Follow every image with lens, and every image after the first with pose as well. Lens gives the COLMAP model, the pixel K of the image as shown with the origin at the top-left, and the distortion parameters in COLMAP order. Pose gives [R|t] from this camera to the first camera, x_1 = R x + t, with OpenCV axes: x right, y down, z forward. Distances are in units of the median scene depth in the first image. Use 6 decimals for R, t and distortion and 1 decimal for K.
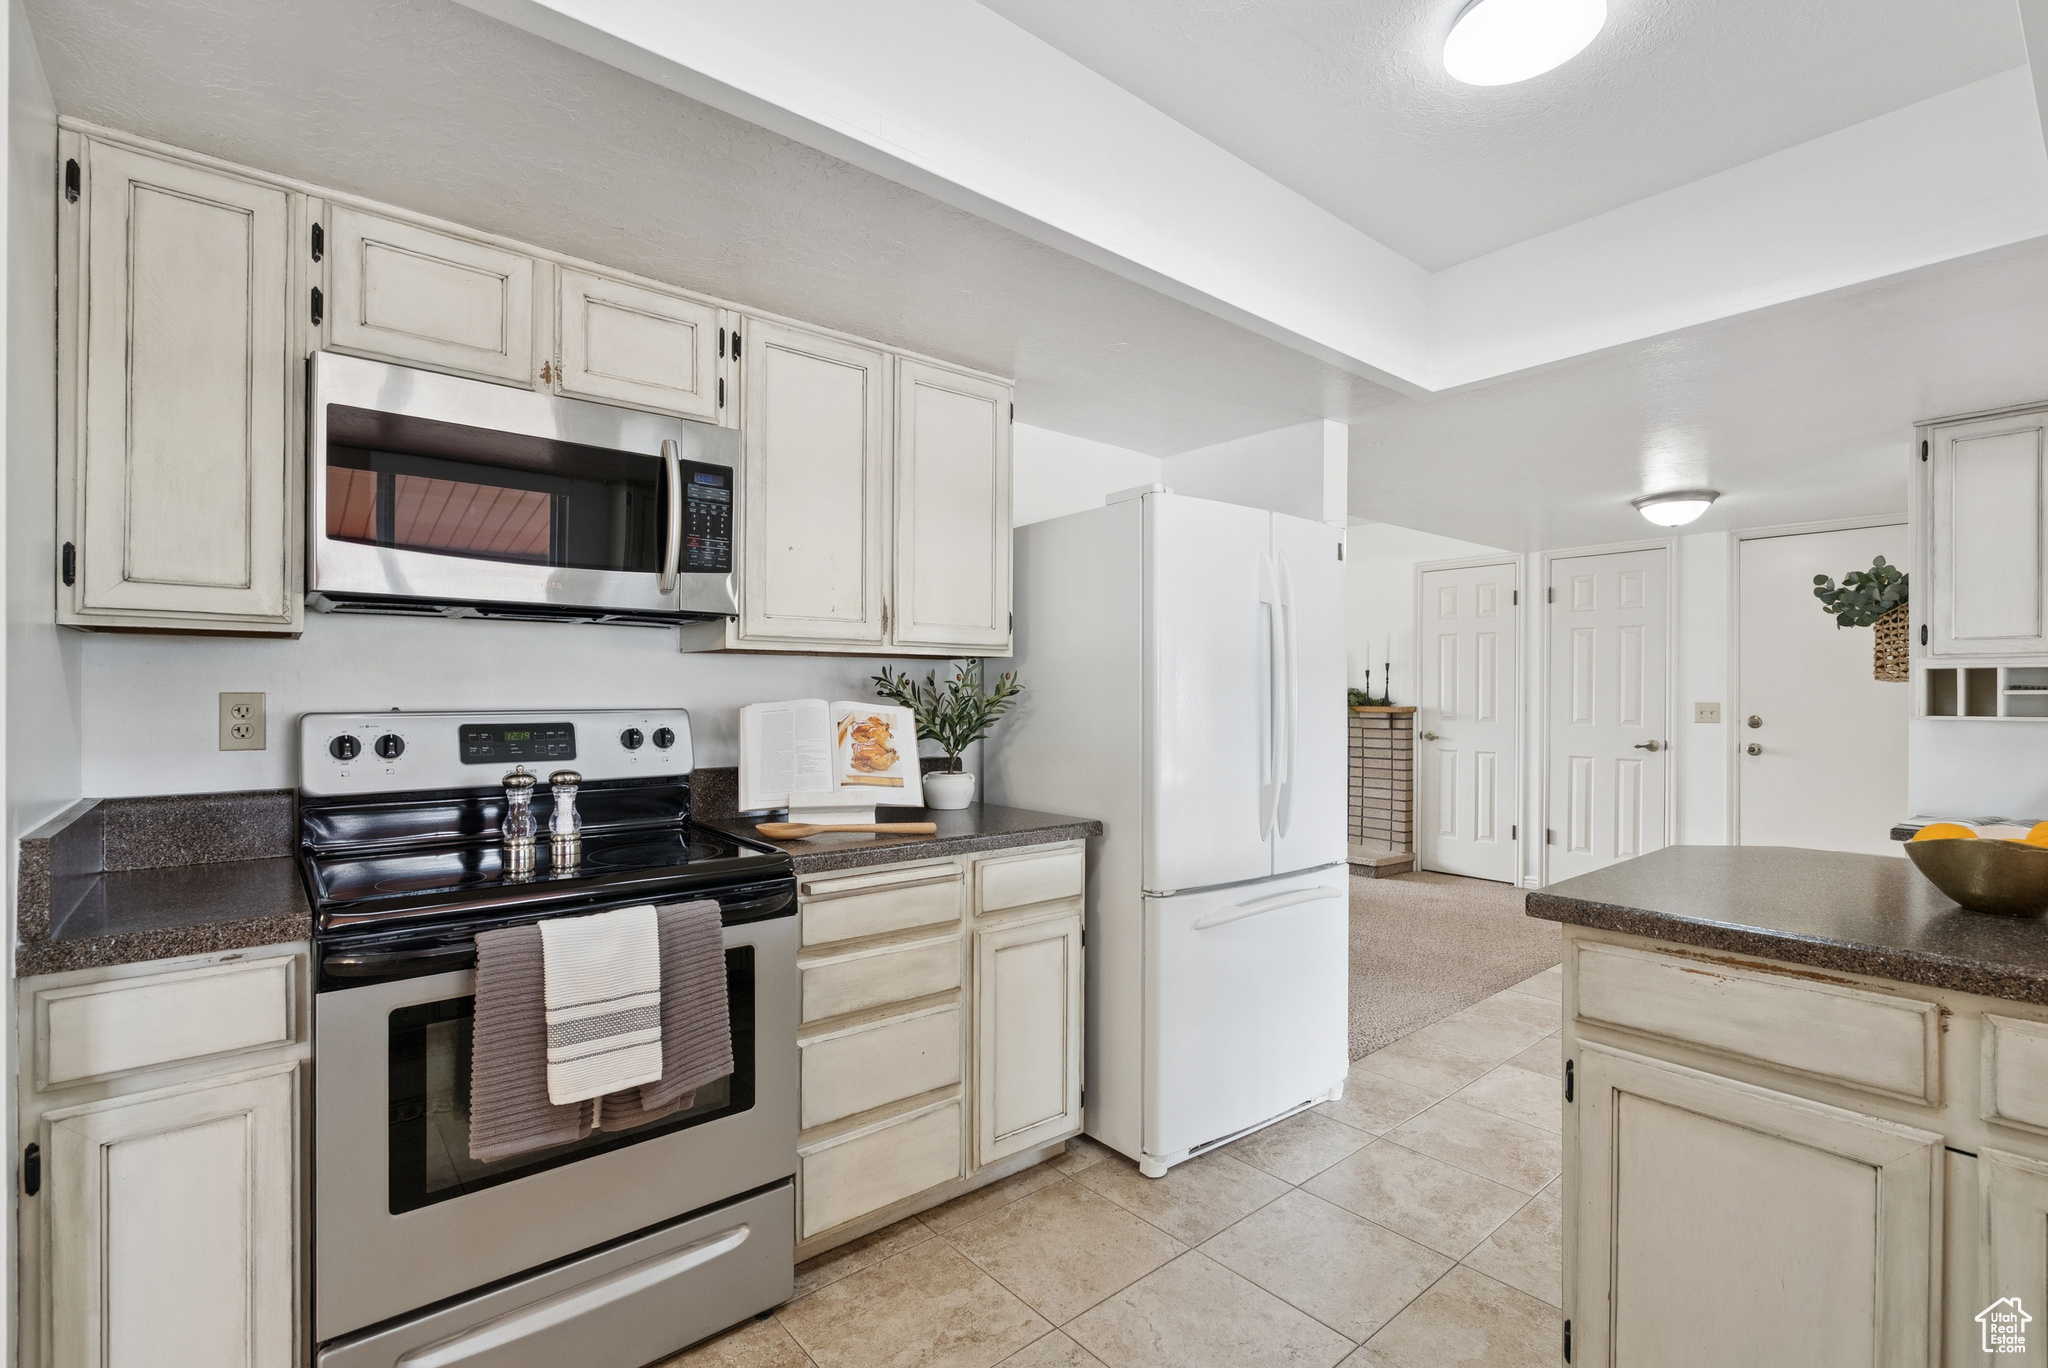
lens RADIAL K [[942.6, 0, 1033.7], [0, 942.6, 672.4], [0, 0, 1]] dist [0.001620, 0.000282]
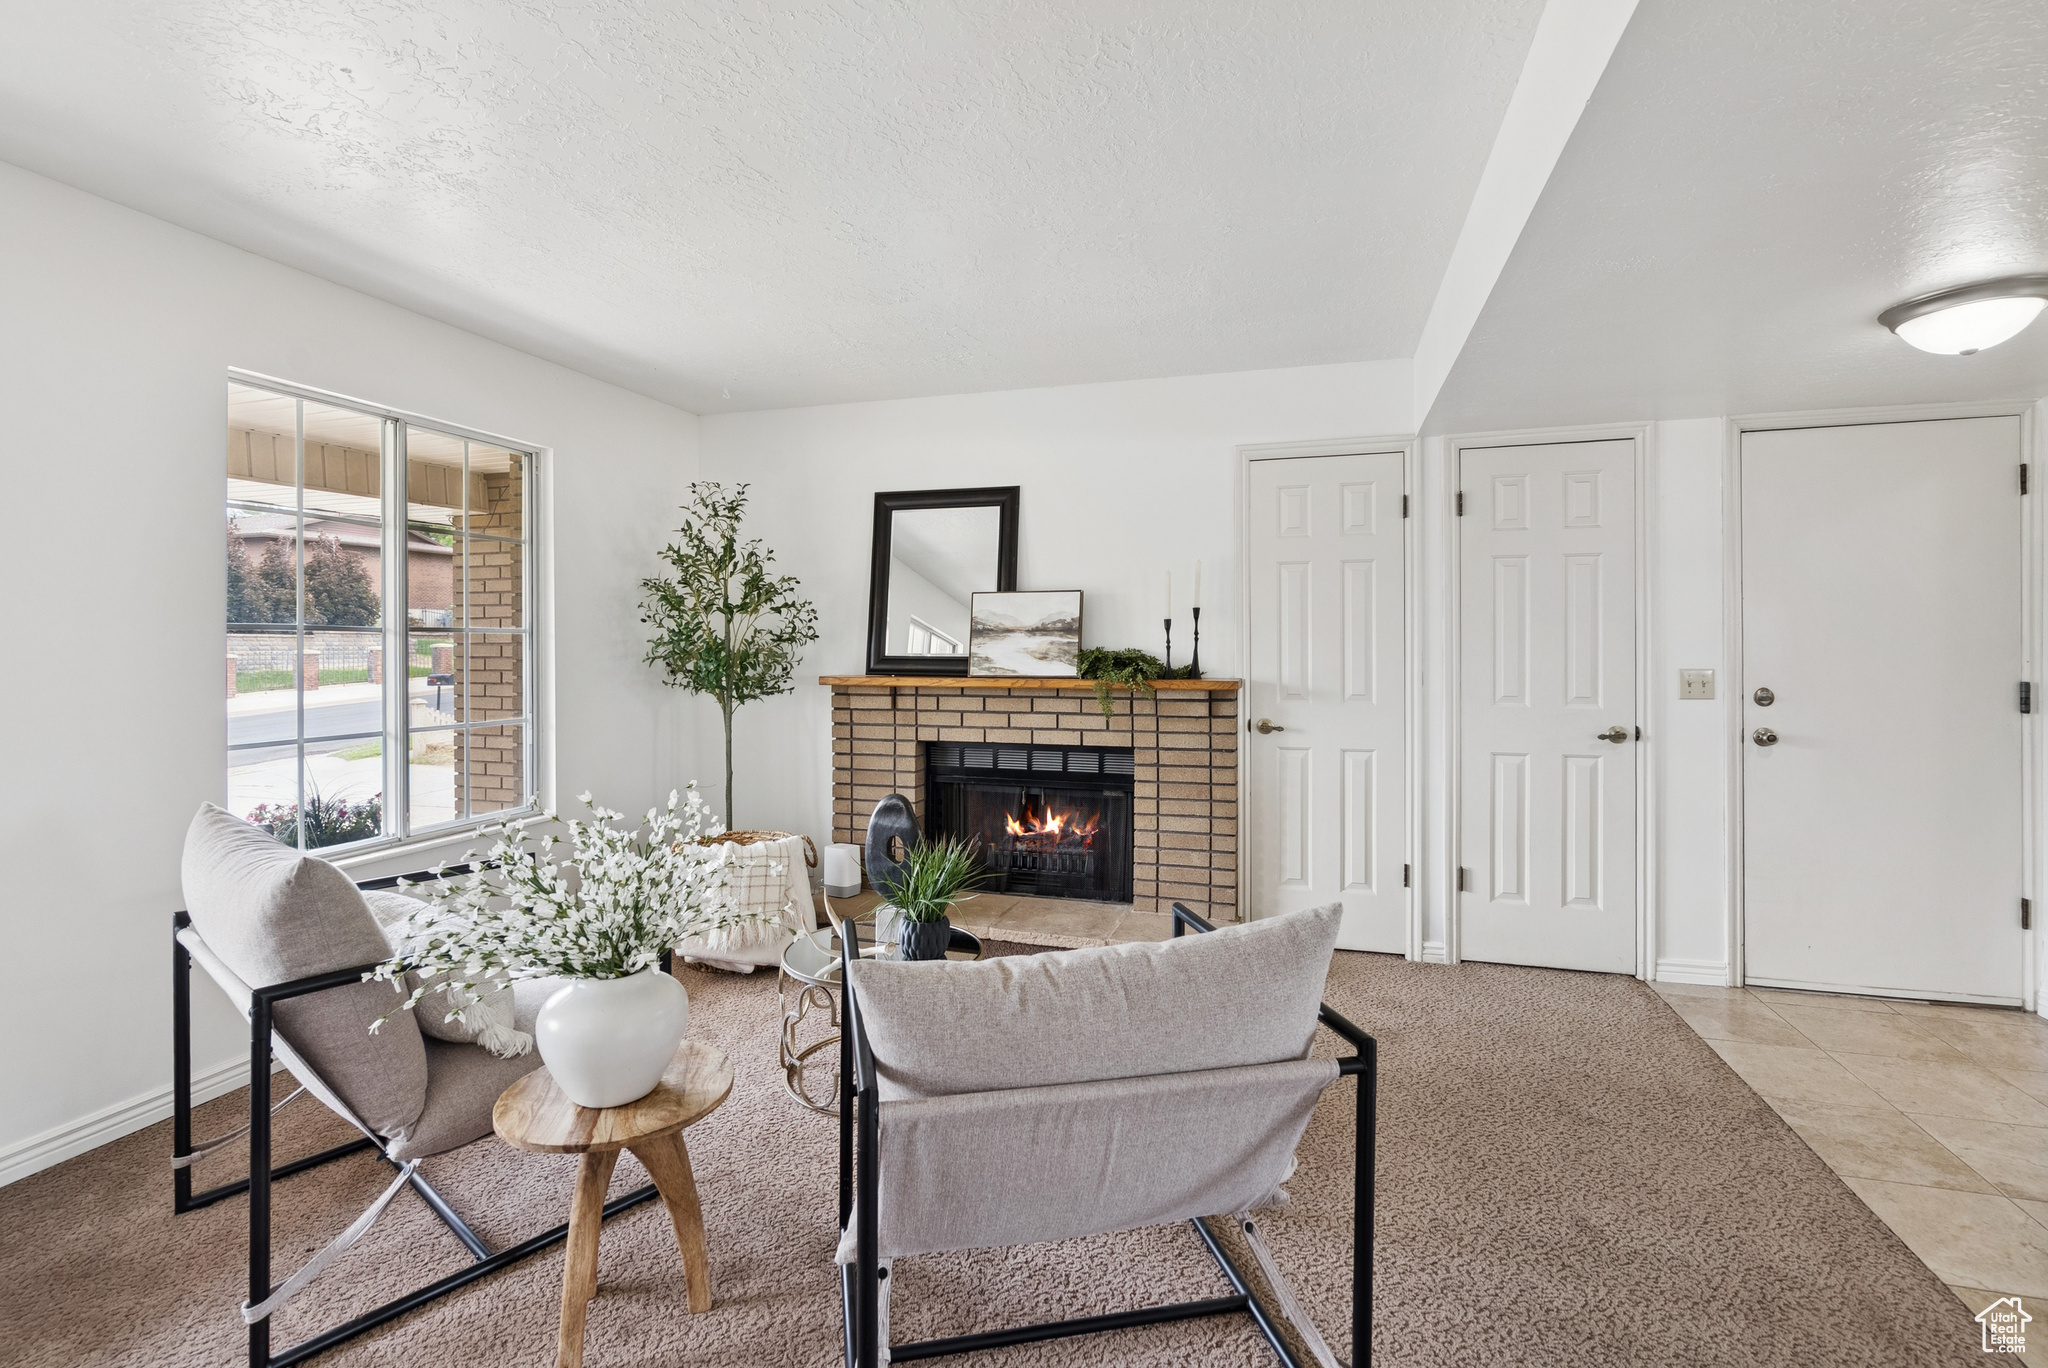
lens RADIAL K [[942.6, 0, 1033.7], [0, 942.6, 672.4], [0, 0, 1]] dist [0.001620, 0.000282]
pose [[0.839569, -0.012626, 0.543106, -0.042736], [-0.007259, 0.999380, 0.034455, 0.011946], [-0.543205, -0.032870, 0.838957, 0.573161]]
